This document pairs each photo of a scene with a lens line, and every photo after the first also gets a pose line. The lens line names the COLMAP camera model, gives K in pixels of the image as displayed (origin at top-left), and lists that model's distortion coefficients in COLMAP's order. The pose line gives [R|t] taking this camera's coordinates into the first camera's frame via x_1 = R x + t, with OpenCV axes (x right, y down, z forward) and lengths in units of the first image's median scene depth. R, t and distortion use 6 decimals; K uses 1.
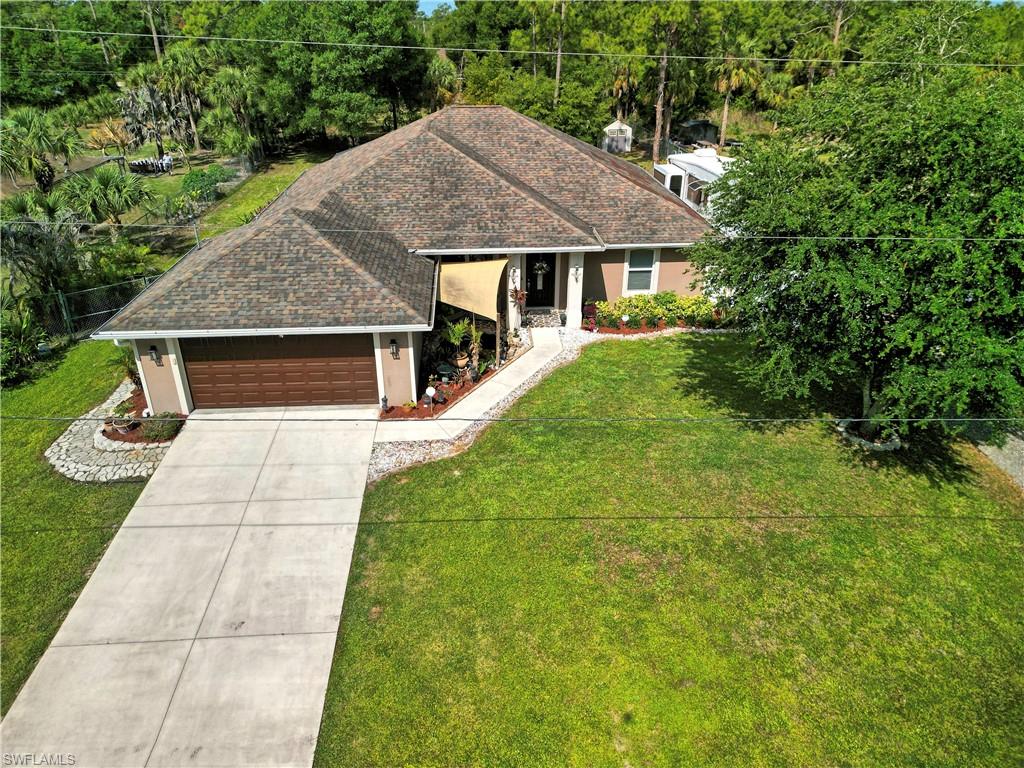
lens RADIAL K [[725.4, 0, 511.1], [0, 725.4, 386.3], [0, 0, 1]] dist [0.010548, -0.009351]
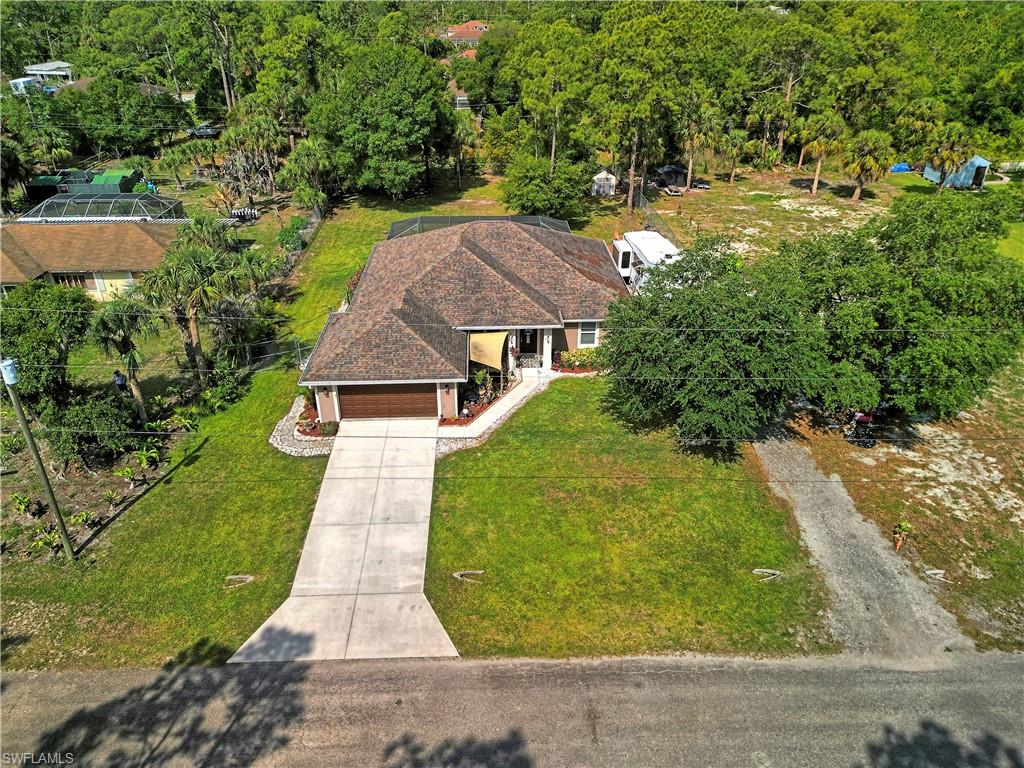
lens RADIAL K [[725.4, 0, 512.4], [0, 725.4, 385.0], [0, 0, 1]] dist [0.010548, -0.009351]
pose [[0.999774, 0.010923, -0.018232, 0.047030], [-0.010212, 0.999200, 0.038661, -0.137517], [0.018640, -0.038466, 0.999086, -0.910124]]
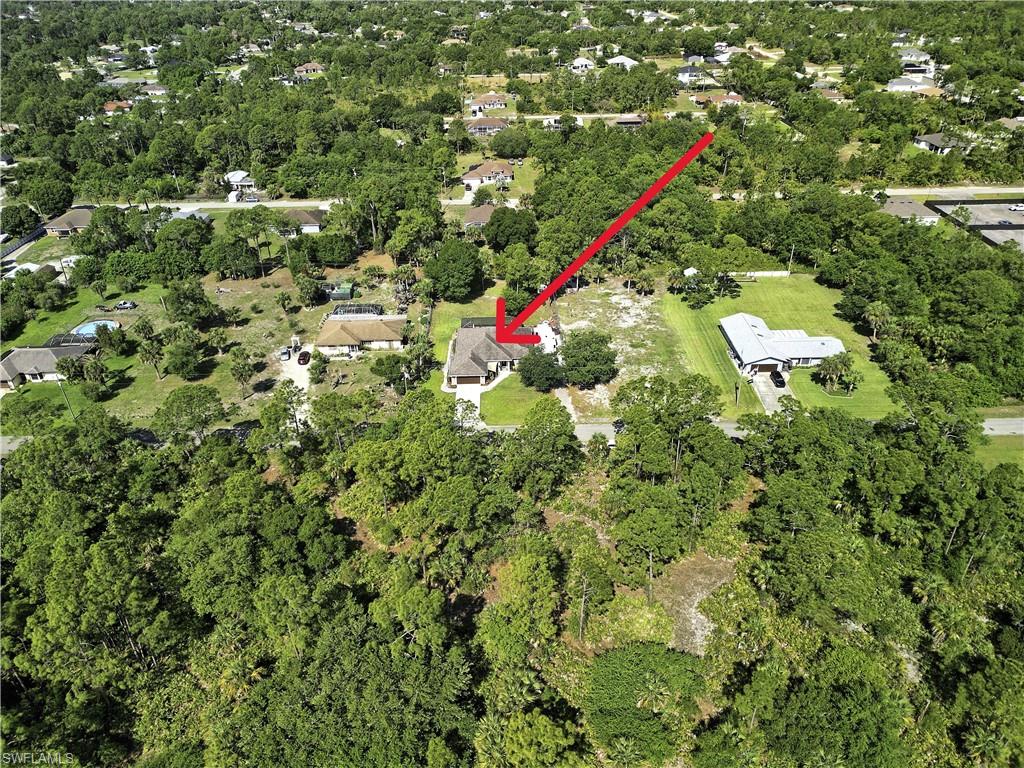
lens RADIAL K [[725.4, 0, 512.6], [0, 725.4, 383.4], [0, 0, 1]] dist [0.010548, -0.009351]
pose [[0.998958, 0.008052, -0.044923, 0.530820], [-0.004470, 0.996843, 0.079277, -0.617307], [0.045420, -0.078993, 0.995840, -6.958321]]
